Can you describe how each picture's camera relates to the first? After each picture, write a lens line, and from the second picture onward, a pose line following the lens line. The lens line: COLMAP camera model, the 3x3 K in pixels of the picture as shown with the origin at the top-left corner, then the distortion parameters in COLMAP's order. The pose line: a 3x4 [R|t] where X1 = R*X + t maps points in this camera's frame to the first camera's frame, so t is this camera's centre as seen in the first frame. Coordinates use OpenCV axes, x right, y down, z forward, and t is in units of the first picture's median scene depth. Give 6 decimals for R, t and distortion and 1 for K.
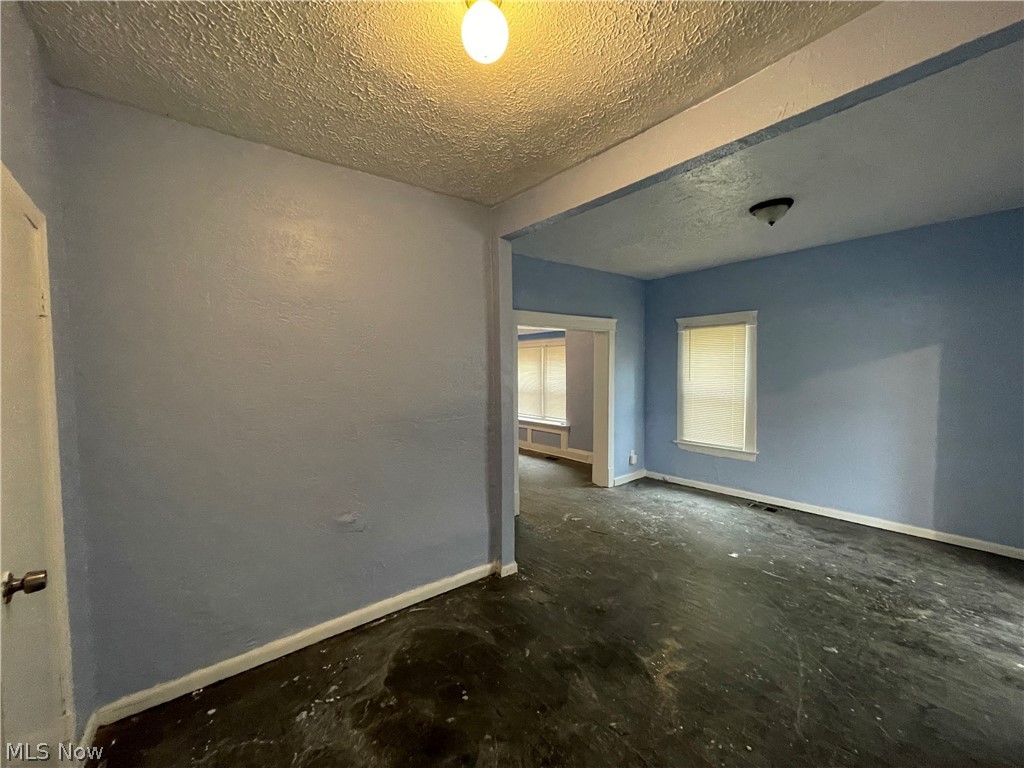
lens RADIAL K [[412.8, 0, 512.7], [0, 412.8, 387.6], [0, 0, 1]] dist [-0.001490, 0.000334]
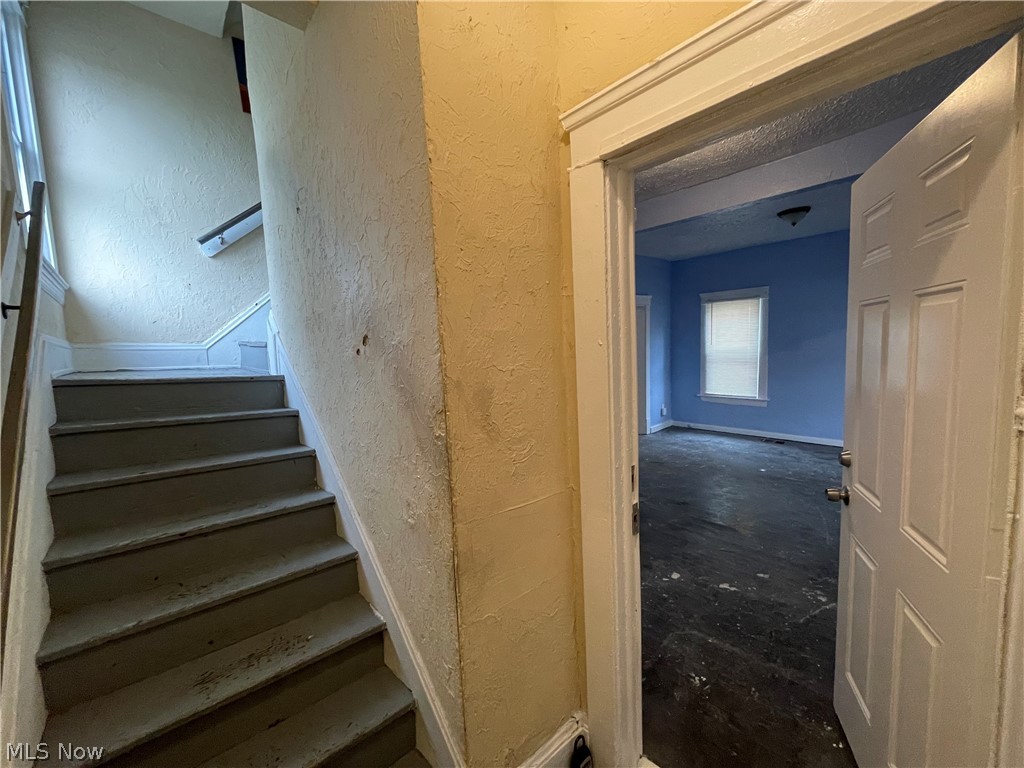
lens RADIAL K [[412.8, 0, 509.9], [0, 412.8, 386.9], [0, 0, 1]] dist [-0.001490, 0.000334]
pose [[0.998263, -0.038314, 0.044761, -0.240481], [0.035398, 0.997308, 0.064222, 0.008171], [-0.047101, -0.062526, 0.996931, -0.212456]]
